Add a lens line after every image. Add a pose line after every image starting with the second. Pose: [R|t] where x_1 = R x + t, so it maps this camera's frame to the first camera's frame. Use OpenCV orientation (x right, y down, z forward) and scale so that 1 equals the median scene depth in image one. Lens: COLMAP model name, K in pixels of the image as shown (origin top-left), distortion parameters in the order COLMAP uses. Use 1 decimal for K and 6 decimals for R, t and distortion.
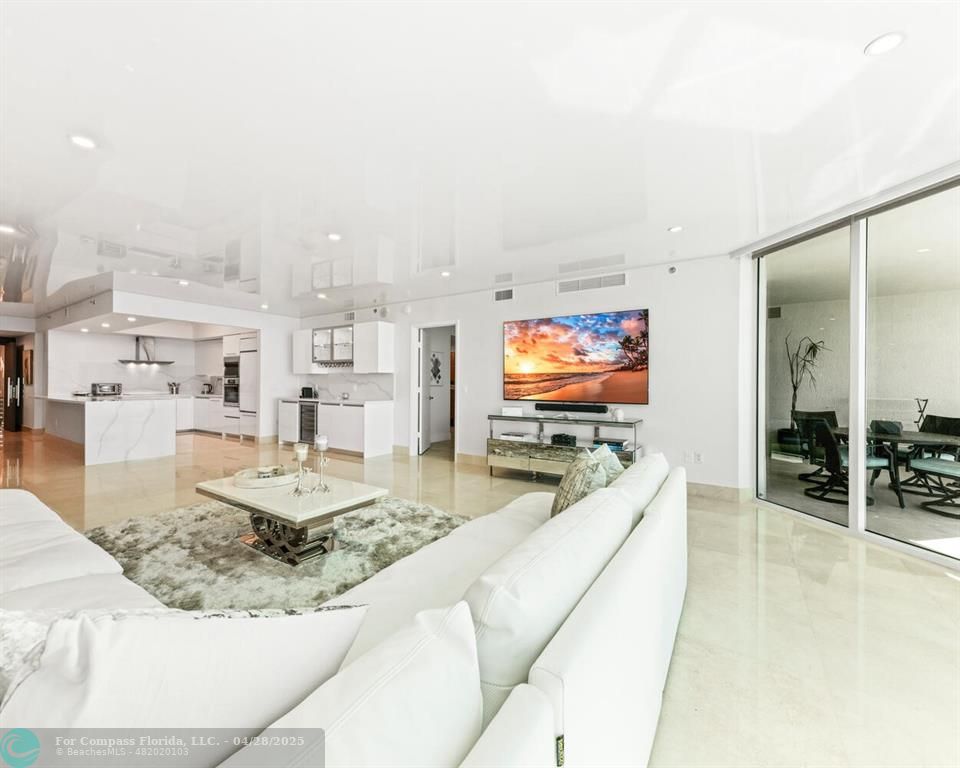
lens RADIAL K [[385.3, 0, 483.7], [0, 385.3, 387.7], [0, 0, 1]] dist [-0.001845, -0.000104]
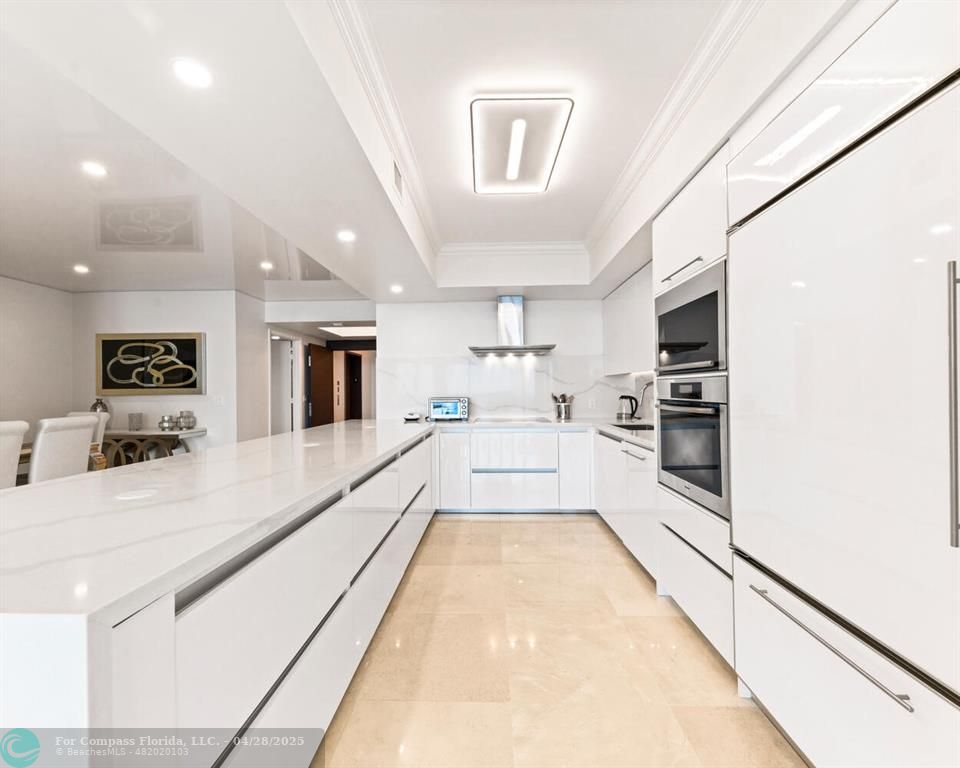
lens RADIAL K [[420.6, 0, 479.3], [0, 420.6, 389.5], [0, 0, 1]] dist [0.004599, 0.000367]
pose [[0.517996, -0.016734, -0.855219, -0.495055], [0.007360, 0.999859, -0.015106, -0.013199], [0.855351, 0.001530, 0.518046, 0.749664]]
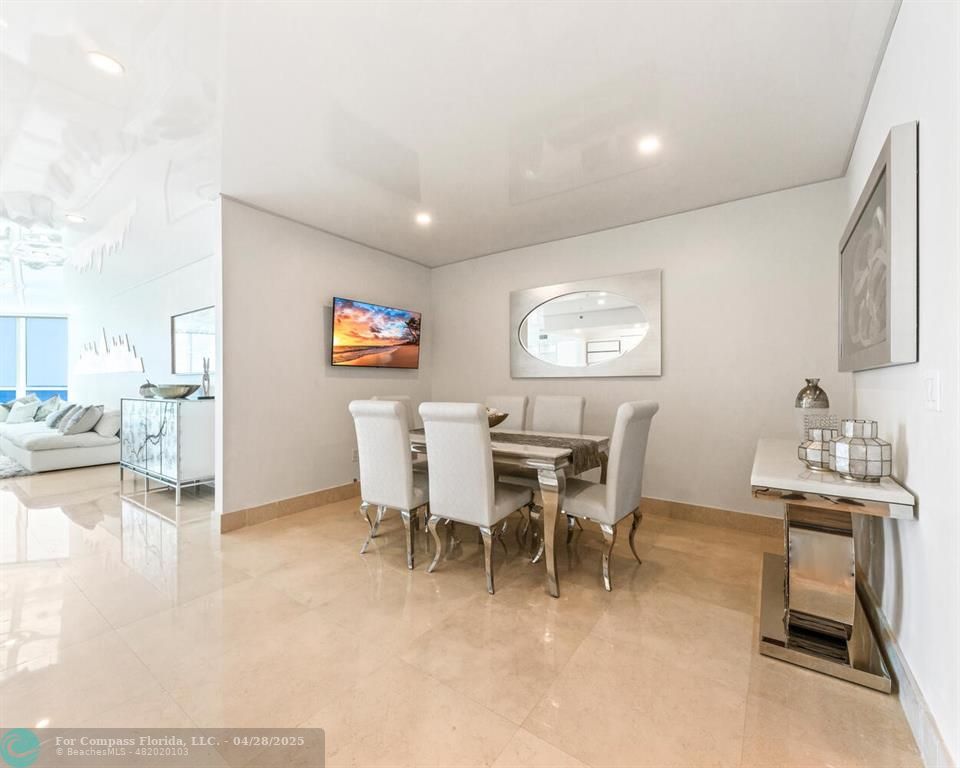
lens RADIAL K [[420.6, 0, 489.4], [0, 420.6, 384.2], [0, 0, 1]] dist [0.004599, 0.000367]
pose [[-0.998912, -0.011056, 0.045306, -1.064963], [-0.010630, 0.999897, 0.009619, -0.009564], [-0.045407, 0.009127, -0.998927, 0.878911]]
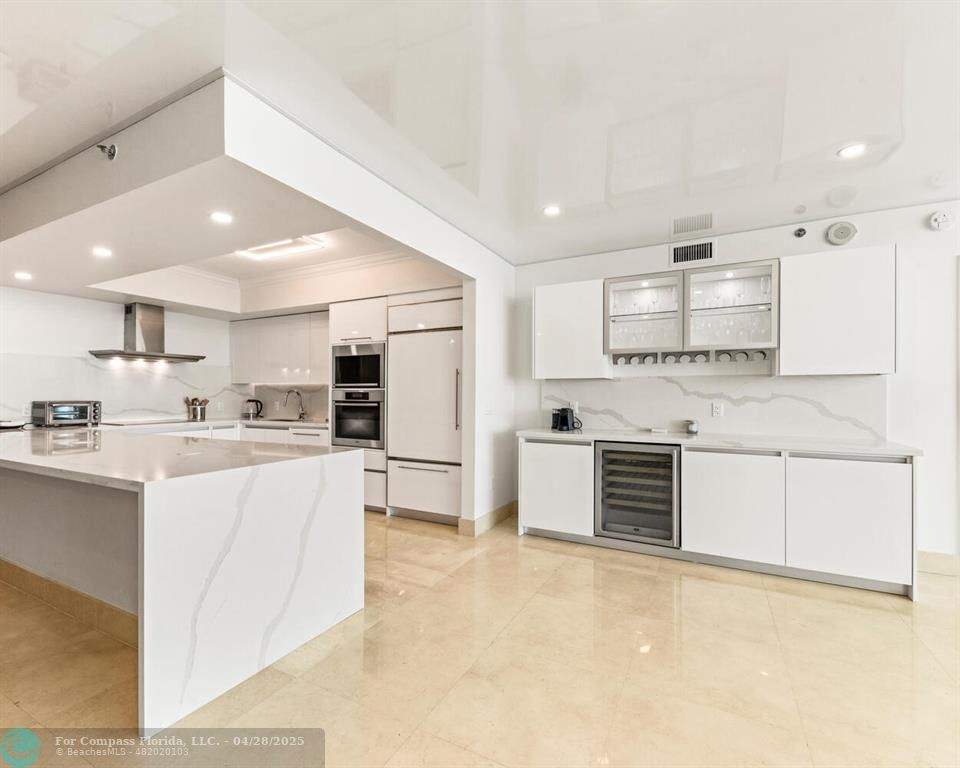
lens RADIAL K [[420.6, 0, 490.7], [0, 420.6, 398.1], [0, 0, 1]] dist [0.004599, 0.000367]
pose [[0.993642, -0.004405, 0.112503, -0.536940], [0.004947, 0.999977, -0.004540, -0.009539], [-0.112480, 0.005067, 0.993641, 0.445349]]
